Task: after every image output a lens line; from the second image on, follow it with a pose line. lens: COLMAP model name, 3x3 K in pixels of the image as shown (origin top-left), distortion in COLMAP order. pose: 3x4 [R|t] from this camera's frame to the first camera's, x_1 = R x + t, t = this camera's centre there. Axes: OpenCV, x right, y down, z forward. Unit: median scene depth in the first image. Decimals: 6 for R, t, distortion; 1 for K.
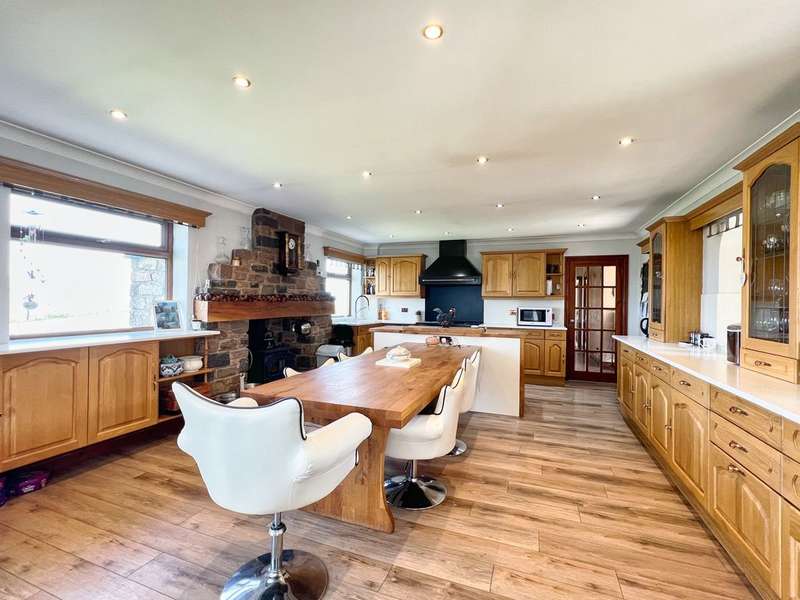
lens RADIAL K [[356.0, 0, 399.6], [0, 356.0, 298.7], [0, 0, 1]] dist [-0.003220, -0.000441]
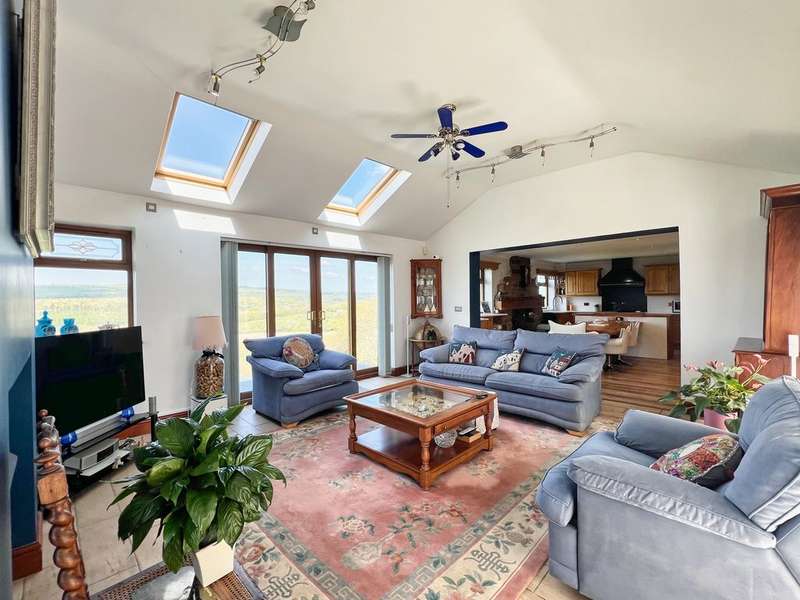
lens RADIAL K [[356.0, 0, 394.2], [0, 356.0, 302.4], [0, 0, 1]] dist [-0.003220, -0.000441]
pose [[0.915444, -0.022201, -0.401831, -0.290629], [0.028085, 0.999567, 0.008757, -0.029011], [0.401463, -0.019302, 0.915672, -1.693128]]
